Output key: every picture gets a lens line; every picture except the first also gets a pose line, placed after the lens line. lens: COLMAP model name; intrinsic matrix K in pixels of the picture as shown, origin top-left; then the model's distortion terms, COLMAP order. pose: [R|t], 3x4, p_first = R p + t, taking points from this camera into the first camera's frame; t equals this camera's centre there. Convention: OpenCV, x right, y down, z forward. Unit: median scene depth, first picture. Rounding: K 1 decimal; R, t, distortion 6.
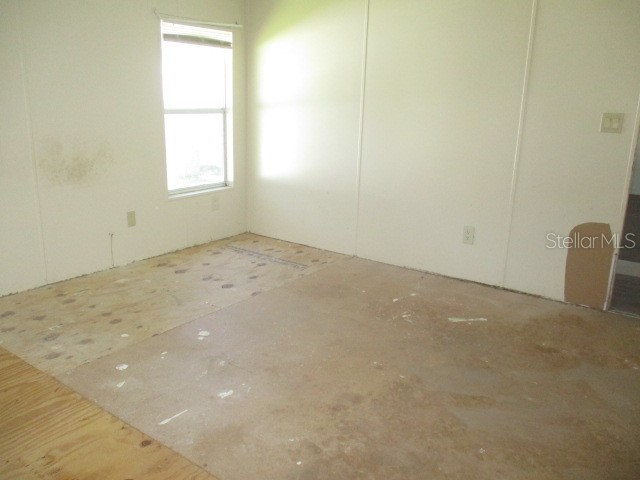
lens RADIAL K [[532.9, 0, 320.0], [0, 532.9, 240.0], [0, 0, 1]] dist [-0.050006, -0.000650]
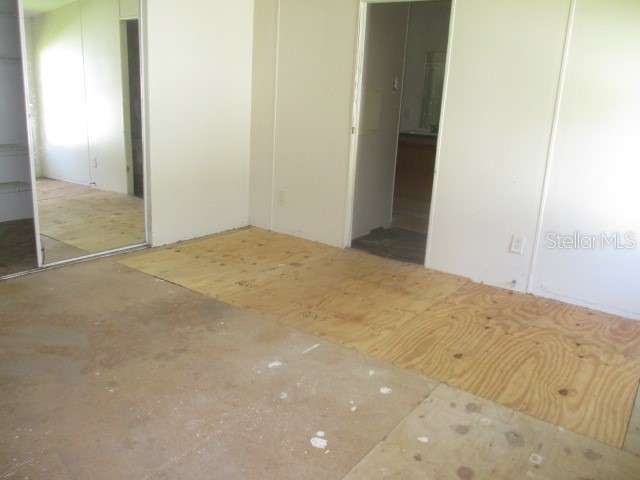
lens RADIAL K [[532.9, 0, 320.0], [0, 532.9, 240.0], [0, 0, 1]] dist [-0.050006, -0.000650]
pose [[-0.995612, -0.090248, -0.024730, -0.218036], [-0.090711, 0.865955, 0.491826, -0.495714], [-0.022971, 0.491912, -0.870342, 1.817397]]
